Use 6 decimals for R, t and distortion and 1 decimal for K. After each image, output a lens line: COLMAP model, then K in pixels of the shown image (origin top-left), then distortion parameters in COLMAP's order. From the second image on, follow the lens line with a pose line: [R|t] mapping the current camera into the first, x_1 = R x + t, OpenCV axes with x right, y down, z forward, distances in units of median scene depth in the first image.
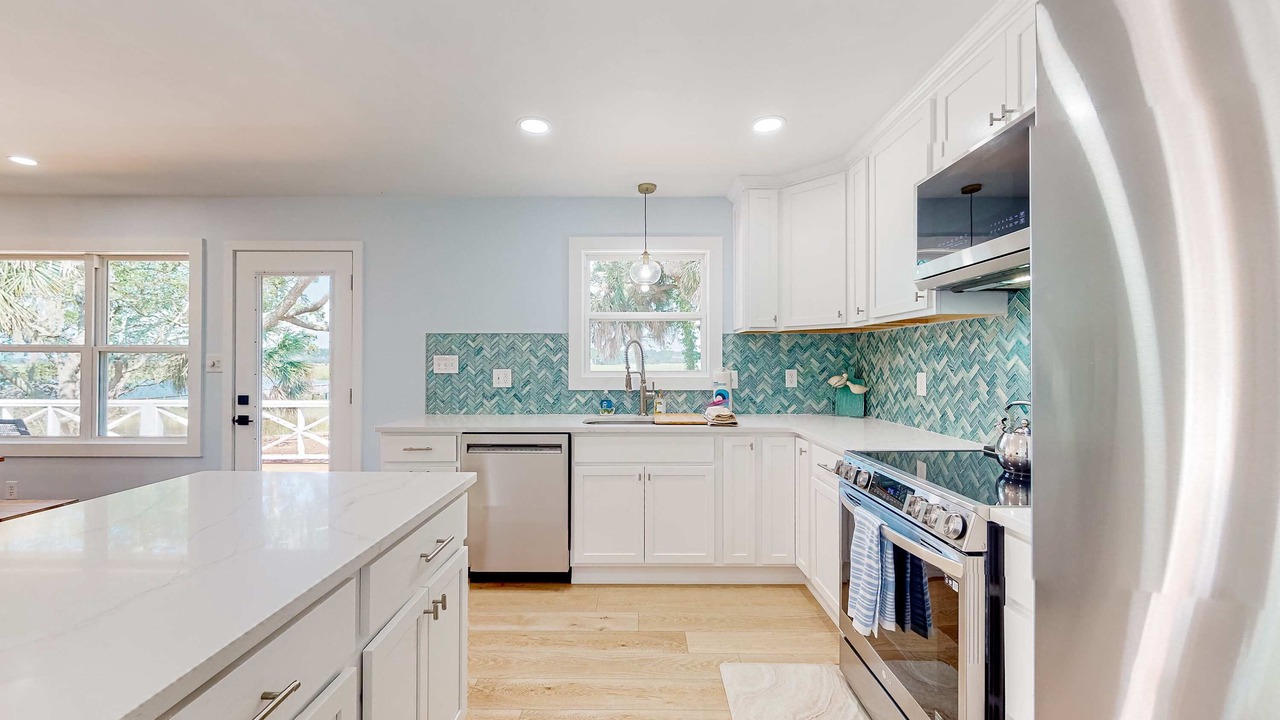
lens RADIAL K [[483.0, 0, 640.0], [0, 483.0, 361.8], [0, 0, 1]] dist [0.005156, 0.000072]
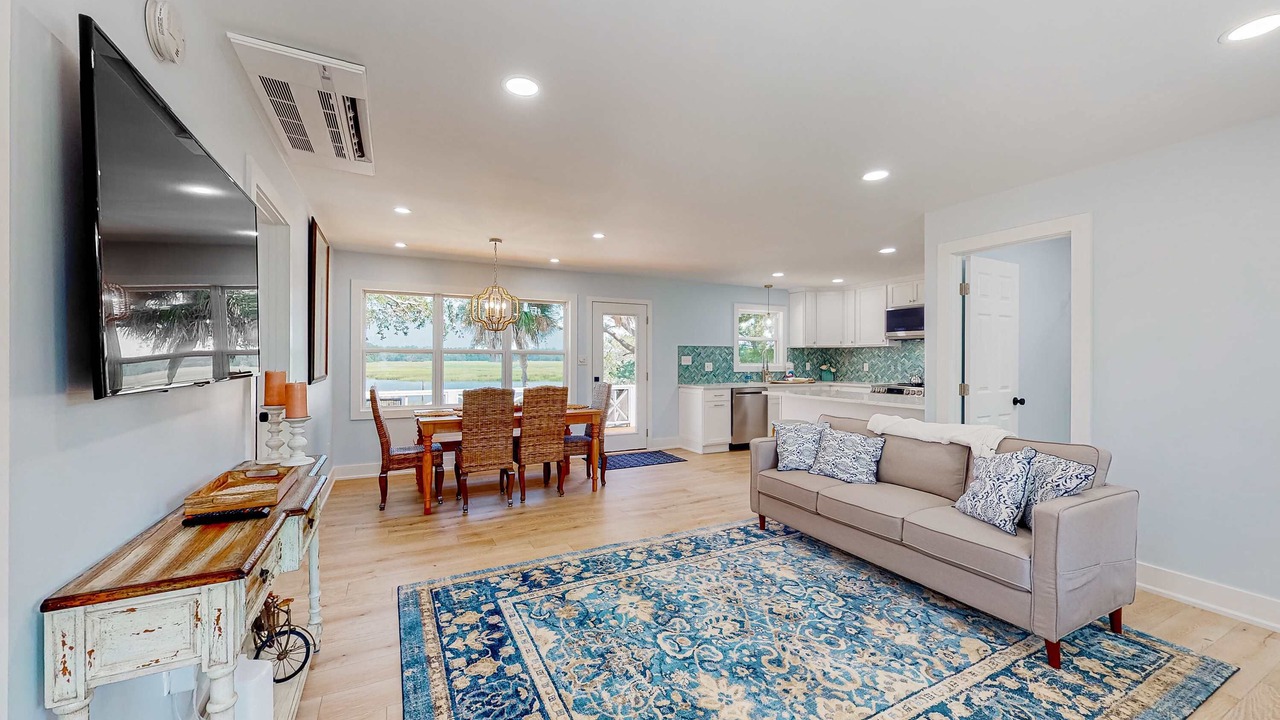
lens RADIAL K [[483.0, 0, 631.7], [0, 483.0, 360.4], [0, 0, 1]] dist [0.005156, 0.000072]
pose [[0.897385, 0.000135, 0.441248, -1.564096], [-0.002687, 0.999983, 0.005159, -0.005644], [-0.441240, -0.005815, 0.897371, -0.799559]]
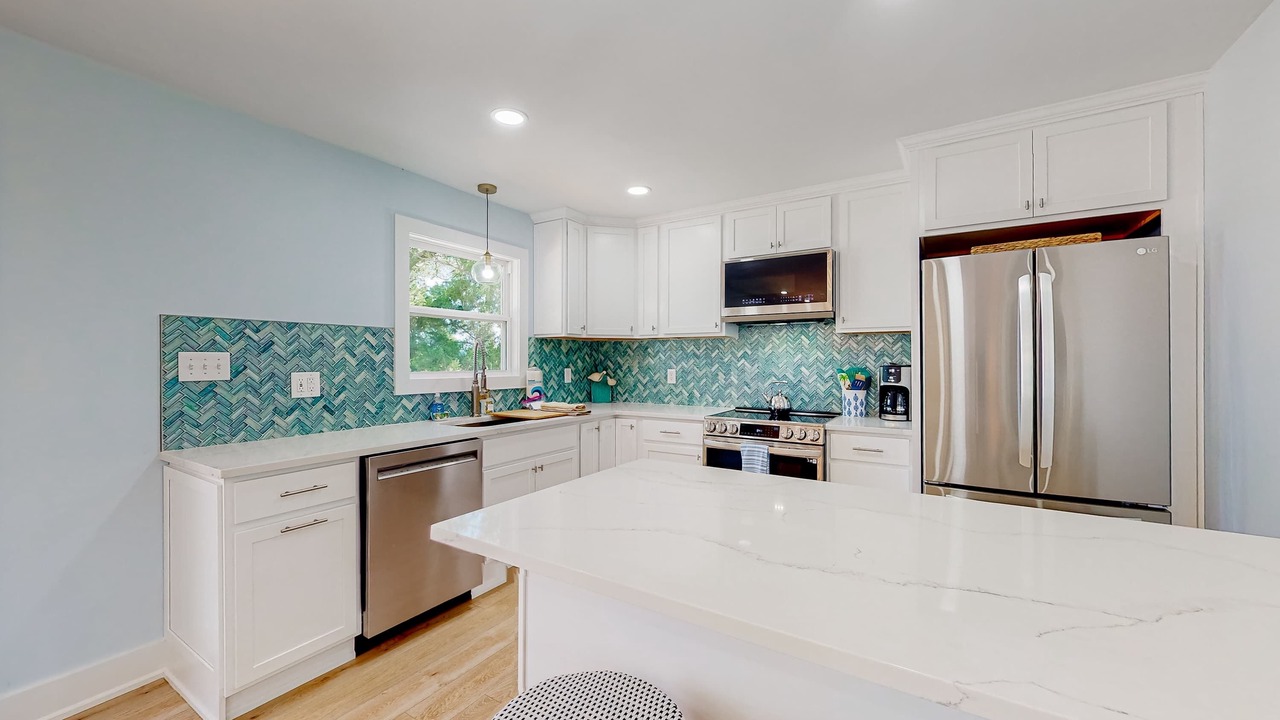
lens RADIAL K [[483.0, 0, 633.4], [0, 483.0, 362.9], [0, 0, 1]] dist [0.005156, 0.000072]
pose [[0.535526, -0.001368, 0.844518, -0.640816], [-0.002064, 0.999994, 0.002929, -0.001870], [-0.844516, -0.003312, 0.535520, 0.195356]]
